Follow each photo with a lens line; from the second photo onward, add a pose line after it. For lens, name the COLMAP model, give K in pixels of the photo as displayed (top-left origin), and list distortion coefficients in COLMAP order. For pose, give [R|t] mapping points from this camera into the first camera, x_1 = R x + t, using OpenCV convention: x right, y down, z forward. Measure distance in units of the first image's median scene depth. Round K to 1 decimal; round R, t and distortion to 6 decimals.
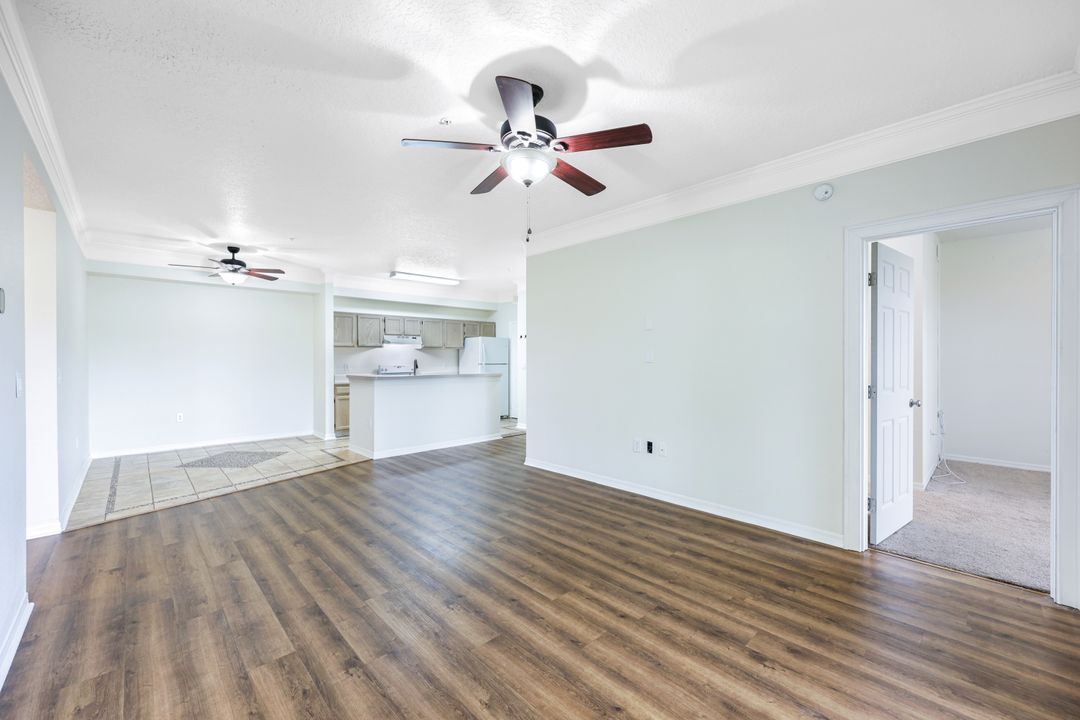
lens RADIAL K [[434.5, 0, 529.2], [0, 434.5, 360.0], [0, 0, 1]] dist [0.001134, -0.000392]
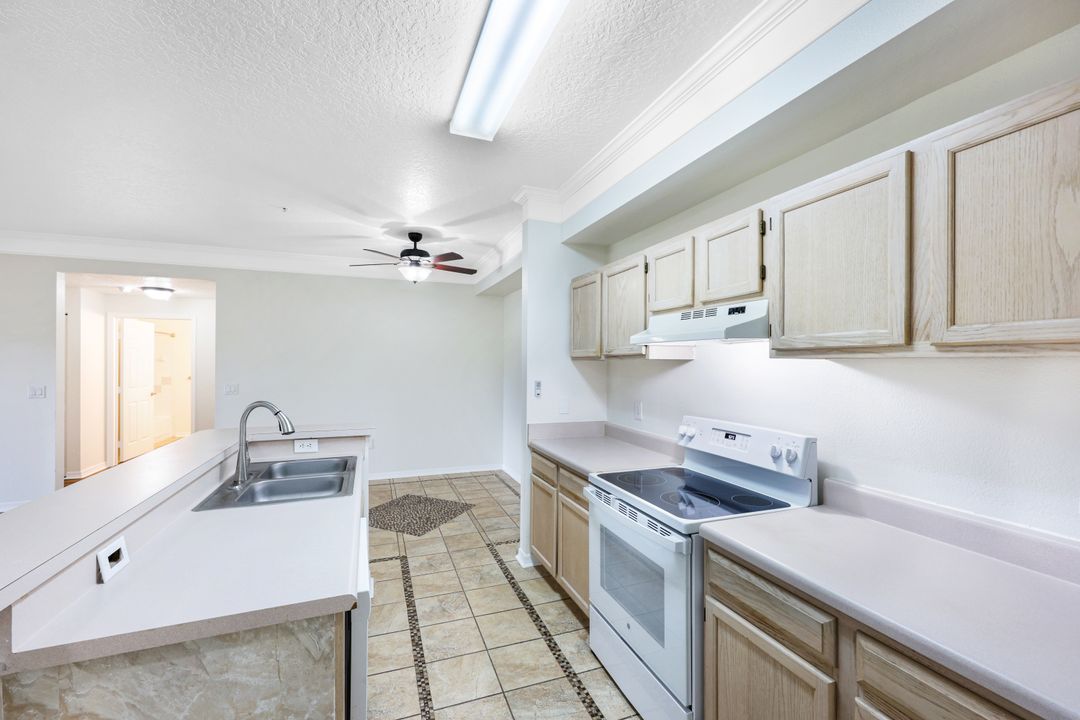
lens RADIAL K [[434.5, 0, 539.6], [0, 434.5, 360.7], [0, 0, 1]] dist [0.001134, -0.000392]
pose [[-0.352487, -0.002109, -0.935814, -0.064295], [-0.007908, 0.999968, 0.000725, -0.054476], [0.935783, 0.007656, -0.352493, 2.106531]]
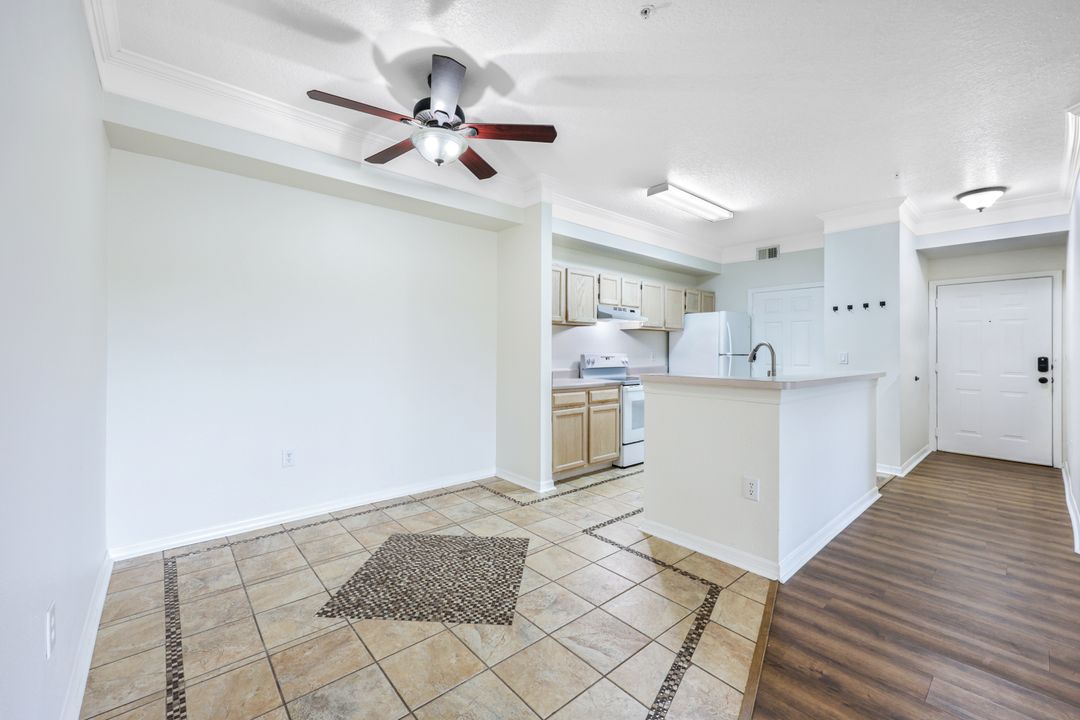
lens RADIAL K [[434.5, 0, 536.3], [0, 434.5, 343.6], [0, 0, 1]] dist [0.001134, -0.000392]
pose [[0.999535, 0.008492, -0.029270, -0.817429], [-0.009112, 0.999736, -0.021088, 0.020060], [0.029083, 0.021345, 0.999349, 0.819636]]
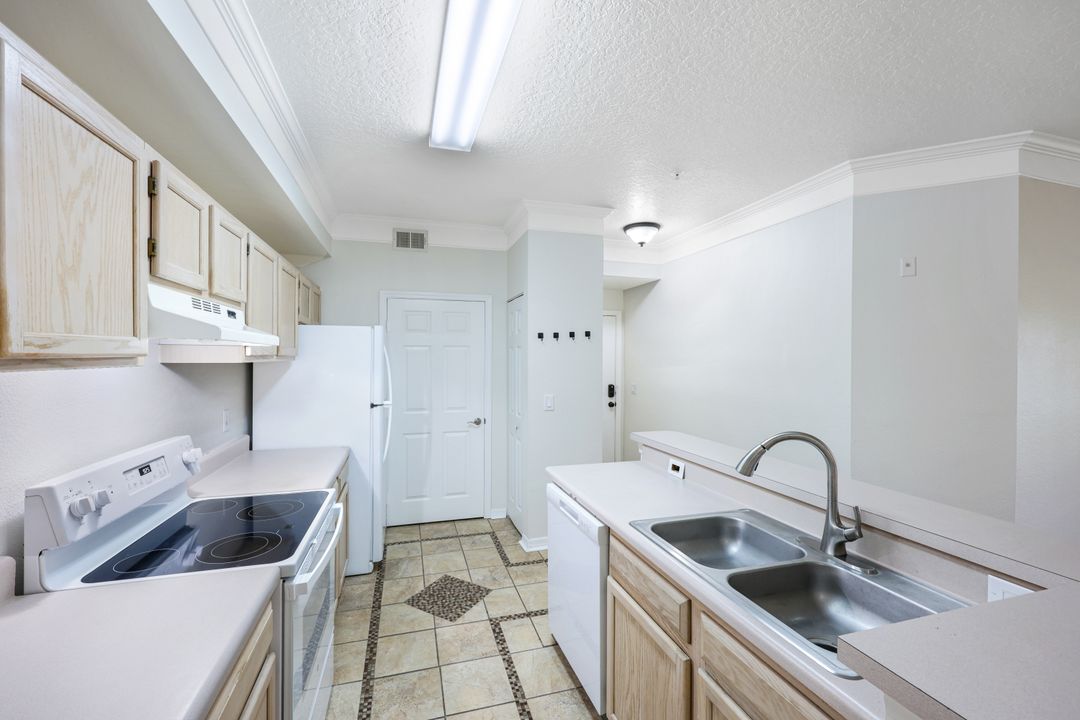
lens RADIAL K [[434.5, 0, 527.6], [0, 434.5, 356.5], [0, 0, 1]] dist [0.001134, -0.000392]
pose [[0.436702, 0.003518, 0.899599, -0.838885], [-0.001318, 0.999994, -0.003271, -0.063662], [-0.899605, 0.000243, 0.436704, 1.664308]]
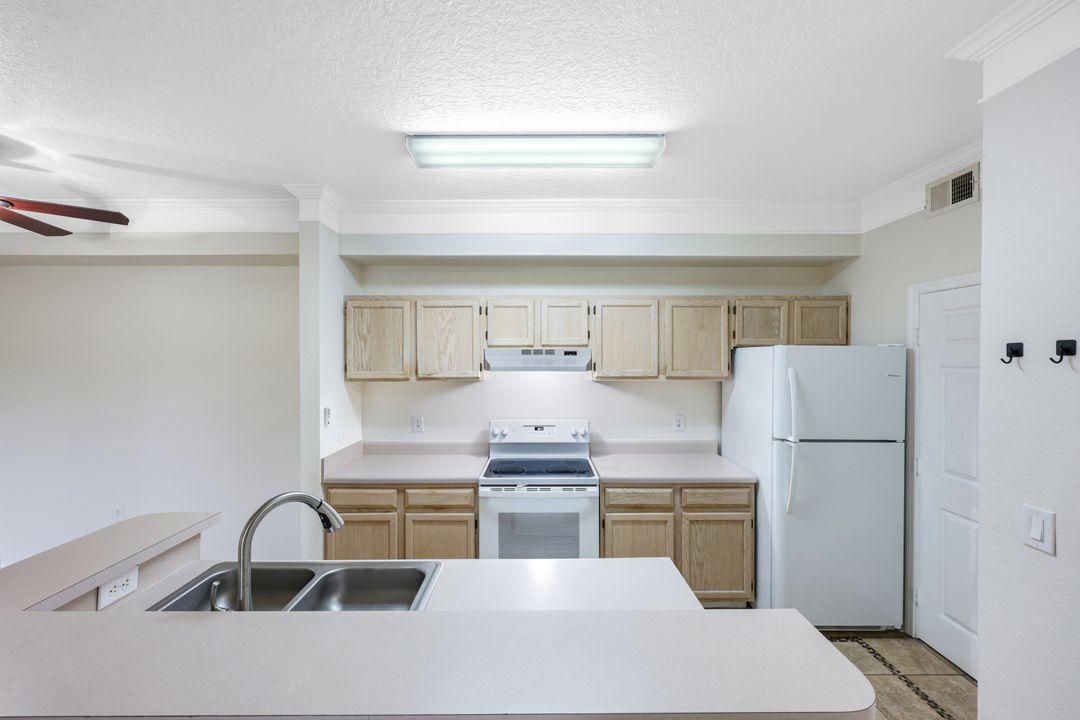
lens RADIAL K [[434.5, 0, 532.0], [0, 434.5, 359.8], [0, 0, 1]] dist [0.001134, -0.000392]
pose [[0.744656, 0.007074, -0.667411, -0.093960], [-0.003399, 0.999971, 0.006806, -0.102017], [0.667439, -0.002800, 0.744659, 1.507858]]
